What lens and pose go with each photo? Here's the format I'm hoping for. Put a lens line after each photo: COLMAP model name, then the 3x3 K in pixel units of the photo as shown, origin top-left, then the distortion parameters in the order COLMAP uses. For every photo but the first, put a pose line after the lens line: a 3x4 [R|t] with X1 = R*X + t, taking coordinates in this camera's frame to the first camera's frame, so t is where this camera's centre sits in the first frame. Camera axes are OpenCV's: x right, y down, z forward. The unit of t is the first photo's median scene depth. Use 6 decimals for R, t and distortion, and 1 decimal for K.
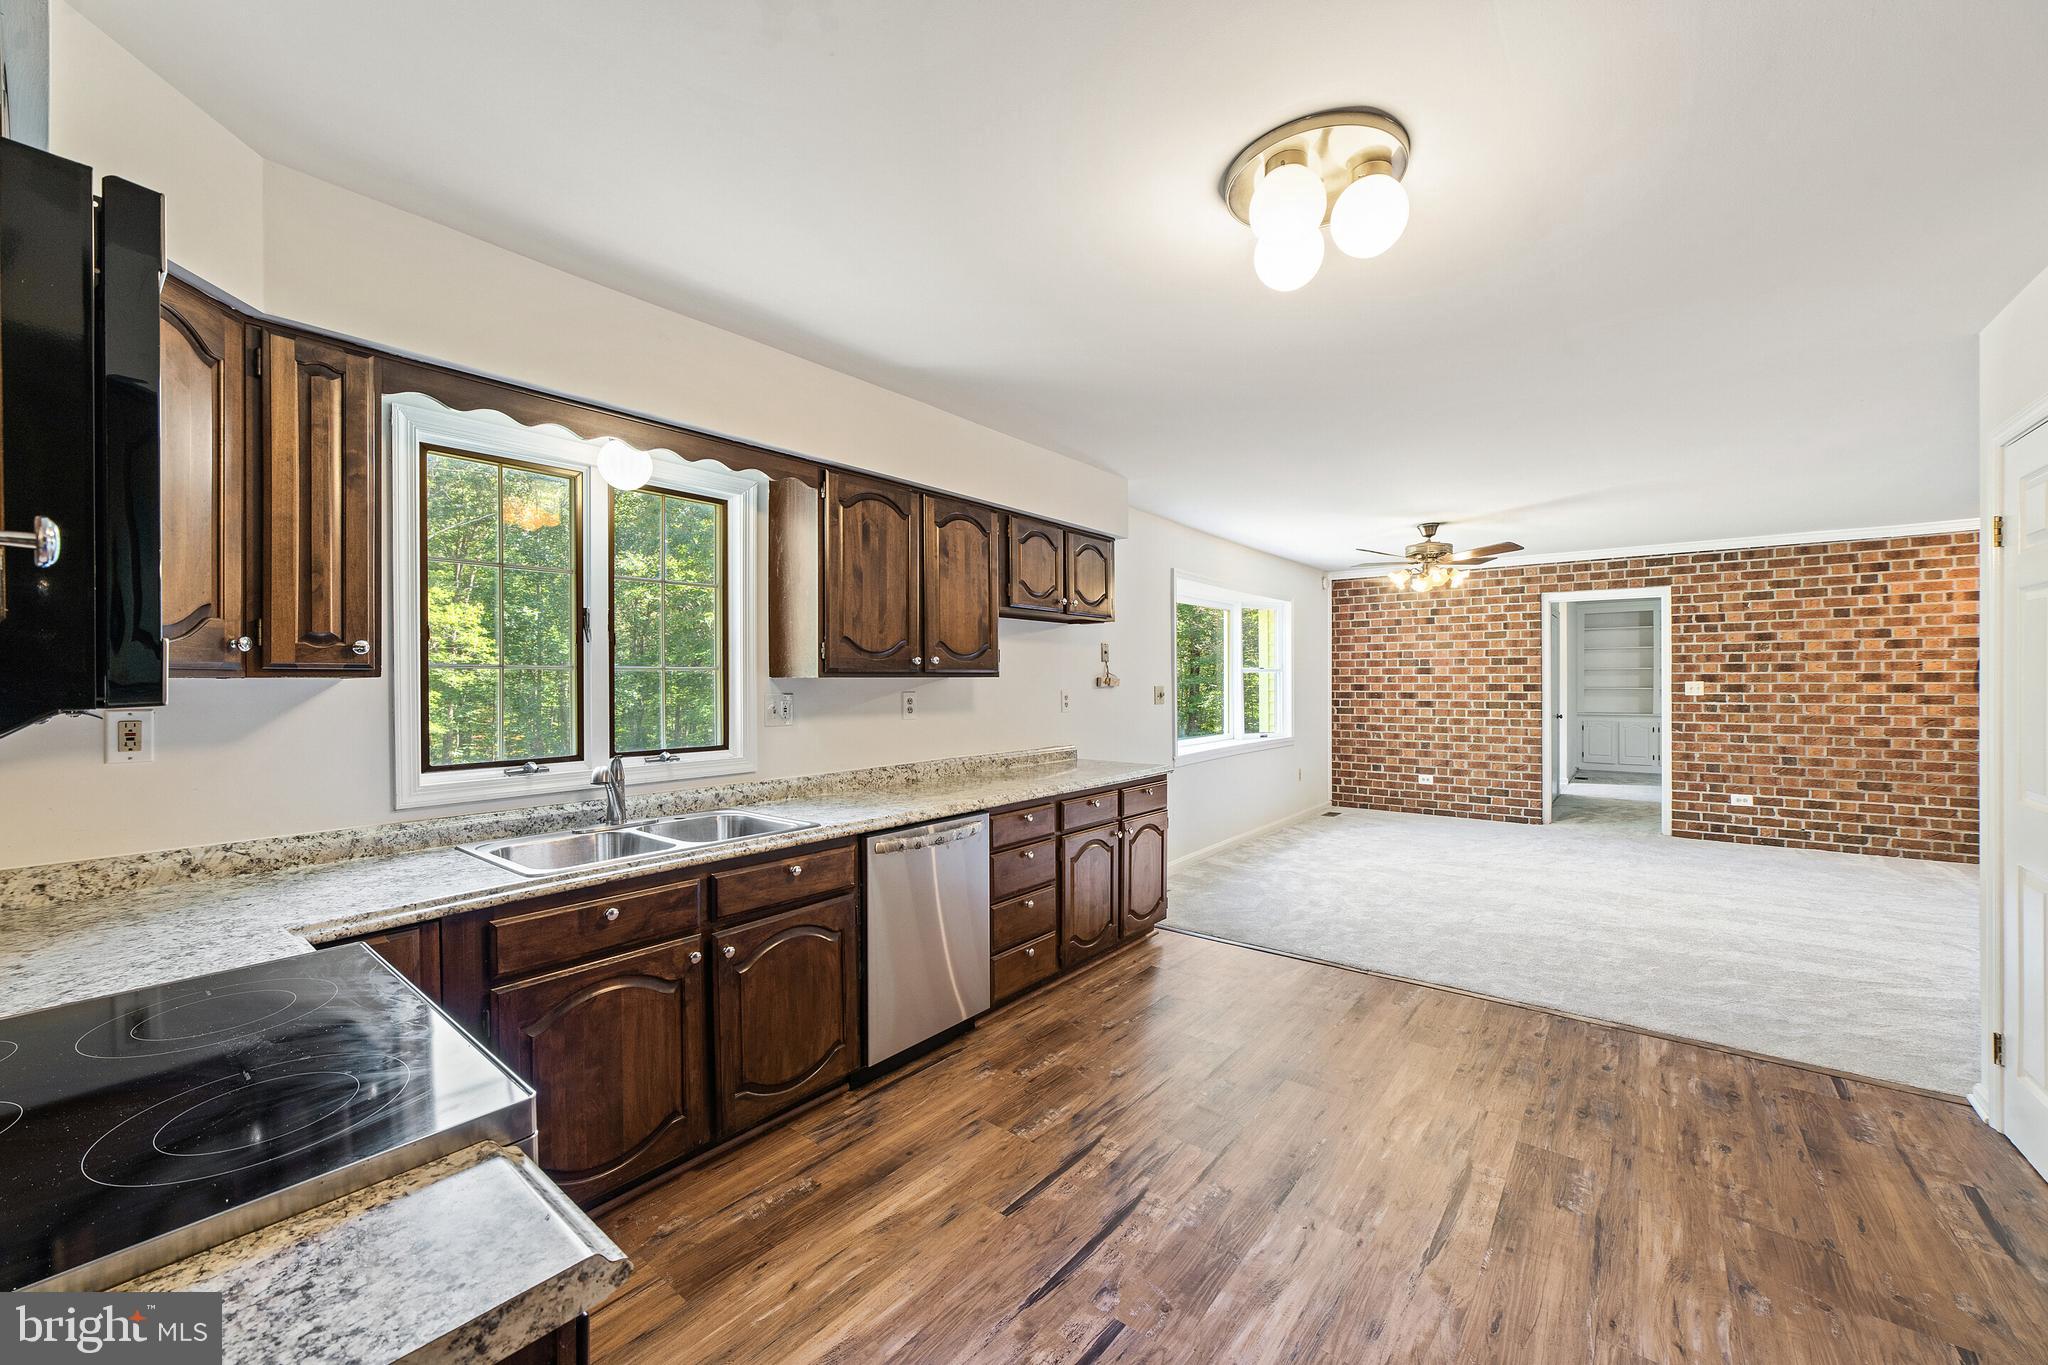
lens RADIAL K [[790.6, 0, 1020.1], [0, 790.6, 681.8], [0, 0, 1]] dist [0.000440, 0.000566]
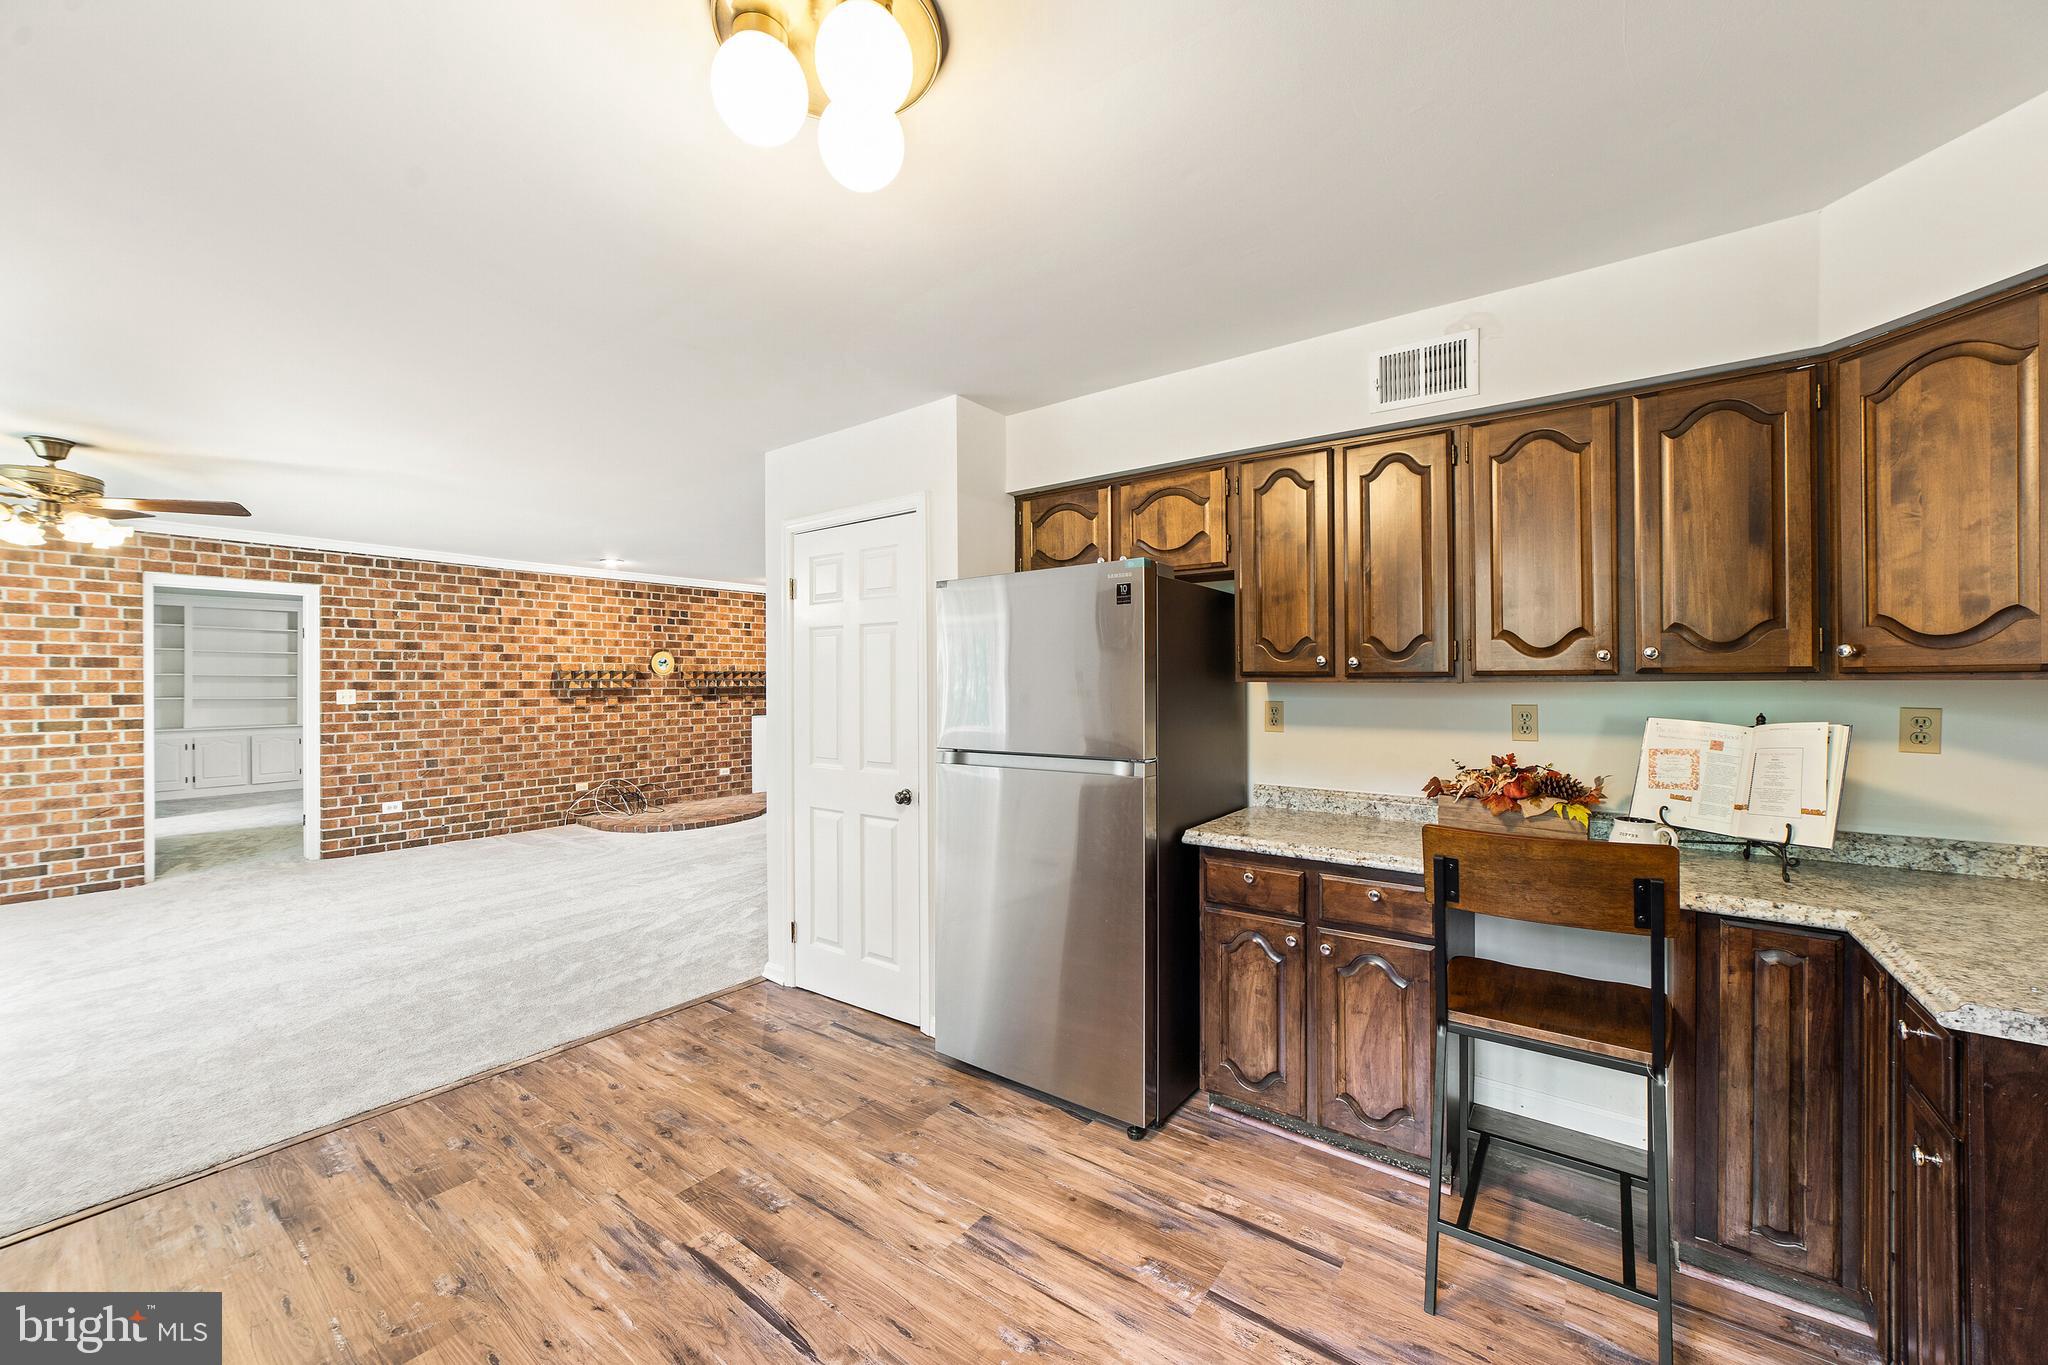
lens RADIAL K [[790.6, 0, 1016.6], [0, 790.6, 679.5], [0, 0, 1]] dist [0.000440, 0.000566]
pose [[-0.015744, 0.006529, 0.999855, -0.111358], [0.004999, 0.999967, -0.006451, -0.002478], [-0.999864, 0.004896, -0.015776, 0.233792]]
